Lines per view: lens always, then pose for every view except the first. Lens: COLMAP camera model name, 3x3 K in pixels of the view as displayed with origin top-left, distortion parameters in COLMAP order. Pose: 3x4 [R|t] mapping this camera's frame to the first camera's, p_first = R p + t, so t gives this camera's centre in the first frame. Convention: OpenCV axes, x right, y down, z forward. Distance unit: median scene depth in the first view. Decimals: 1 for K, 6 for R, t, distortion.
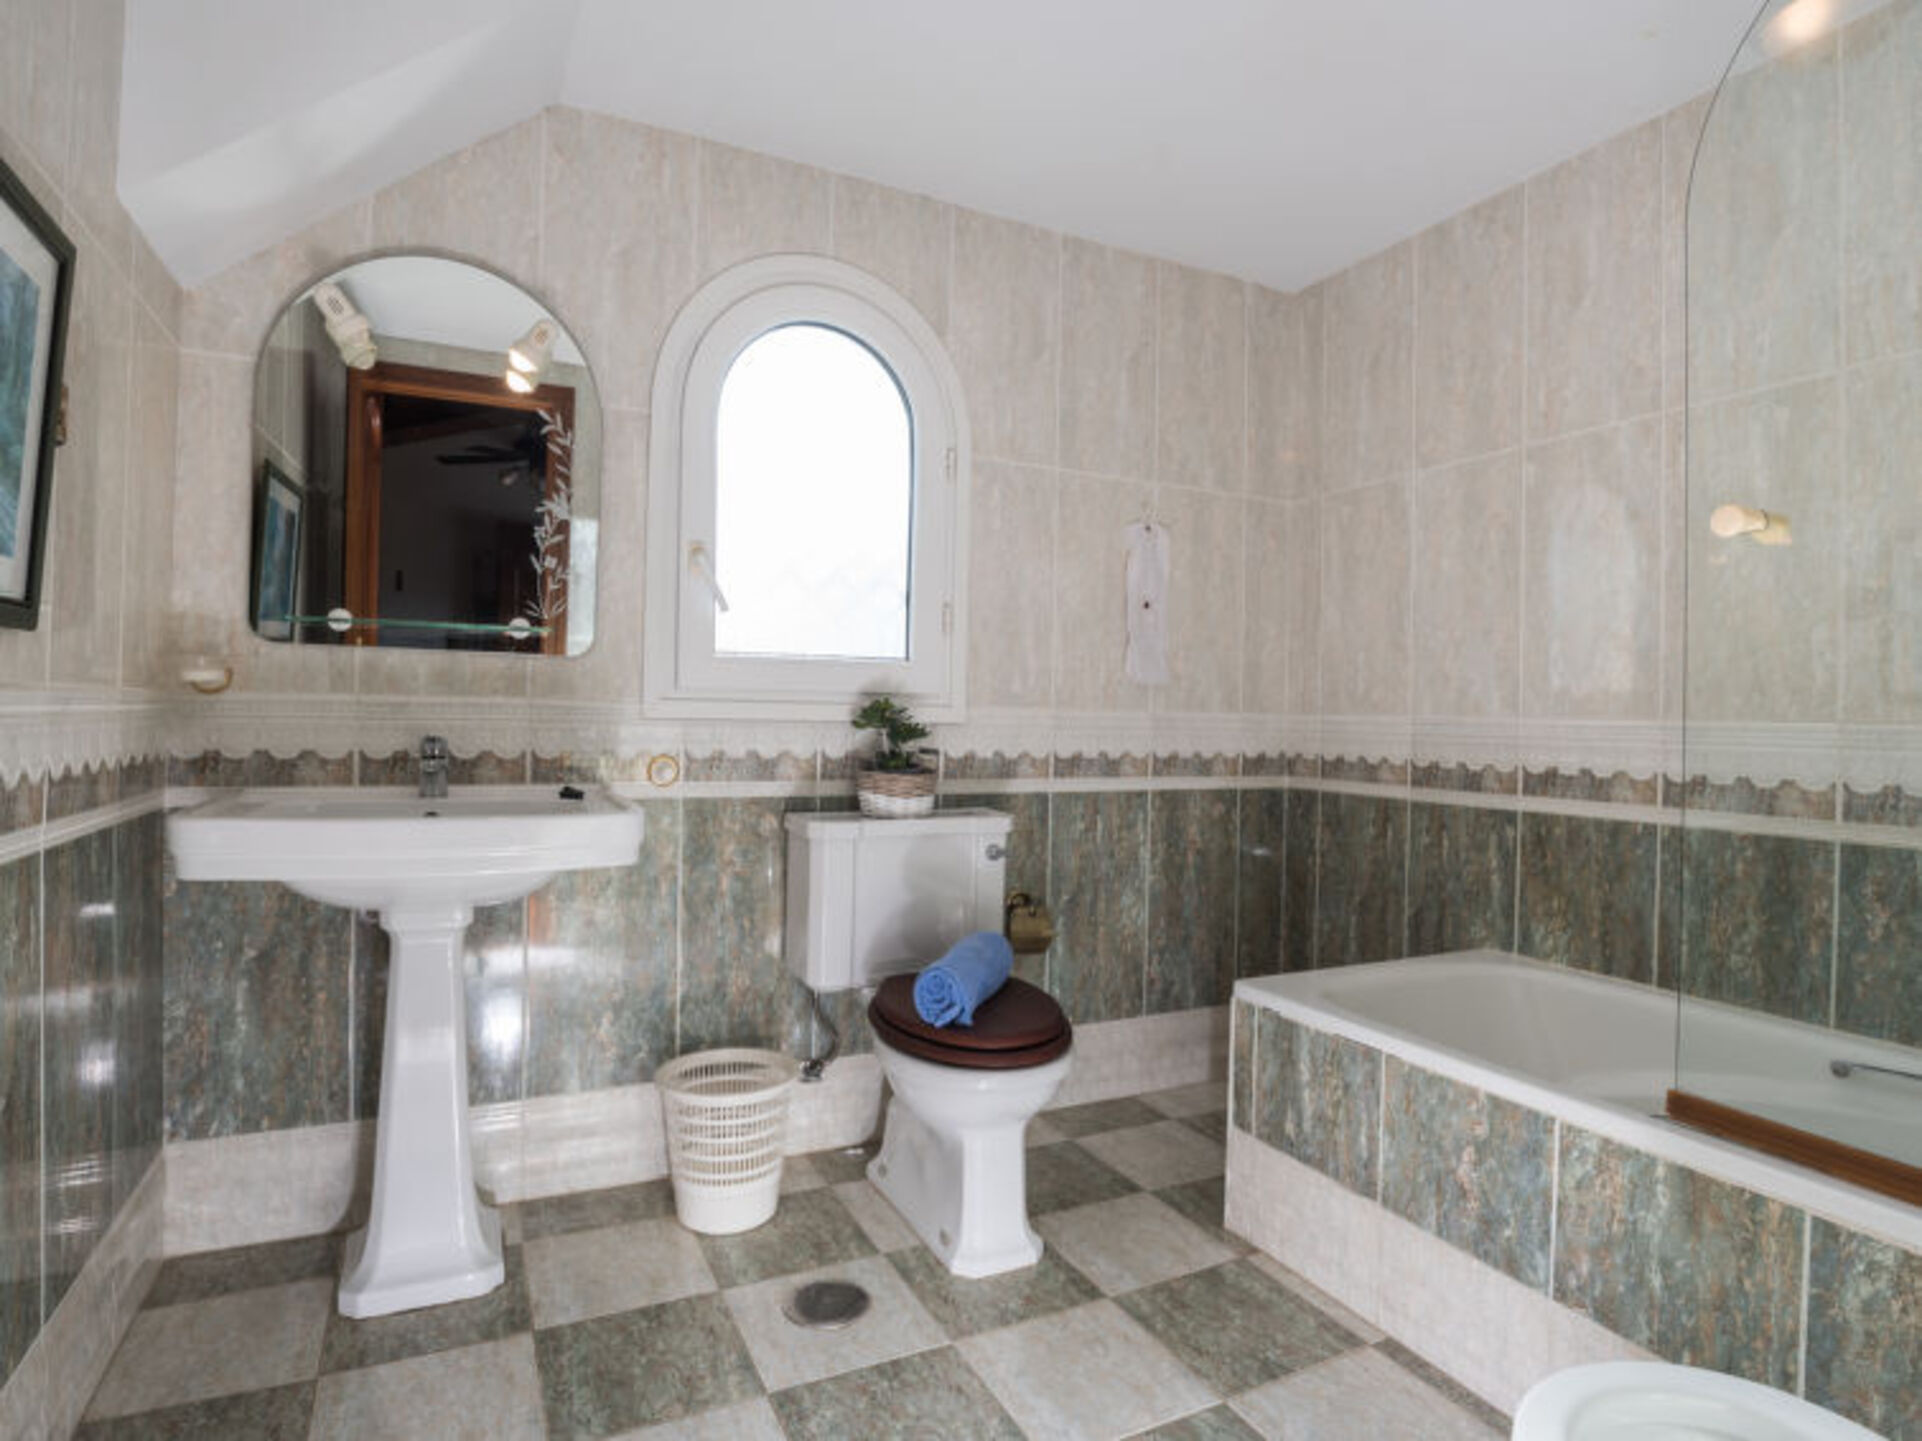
lens RADIAL K [[1053.8, 0, 962.4], [0, 1053.8, 715.7], [0, 0, 1]] dist [-0.018045, 0.001933]
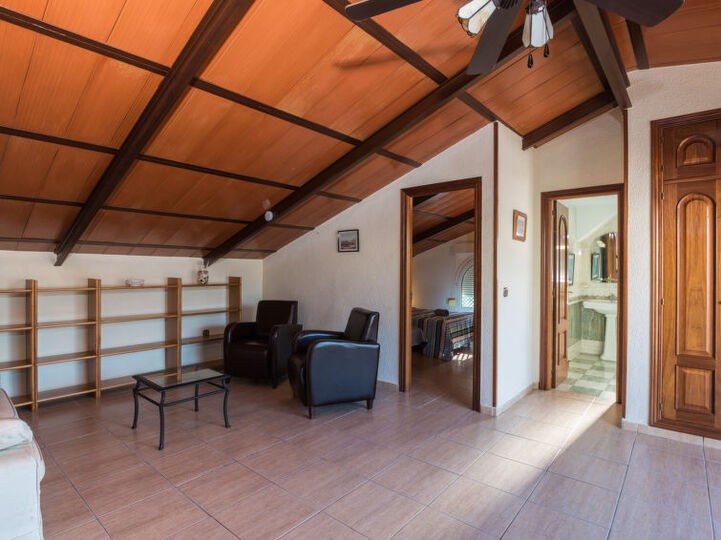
lens RADIAL K [[395.3, 0, 360.0], [0, 395.3, 269.5], [0, 0, 1]] dist [-0.018045, 0.001933]
pose [[0.409834, -0.019407, -0.911954, 1.532540], [0.004606, 0.999805, -0.019207, -0.127636], [0.912148, 0.003671, 0.409844, -2.113890]]
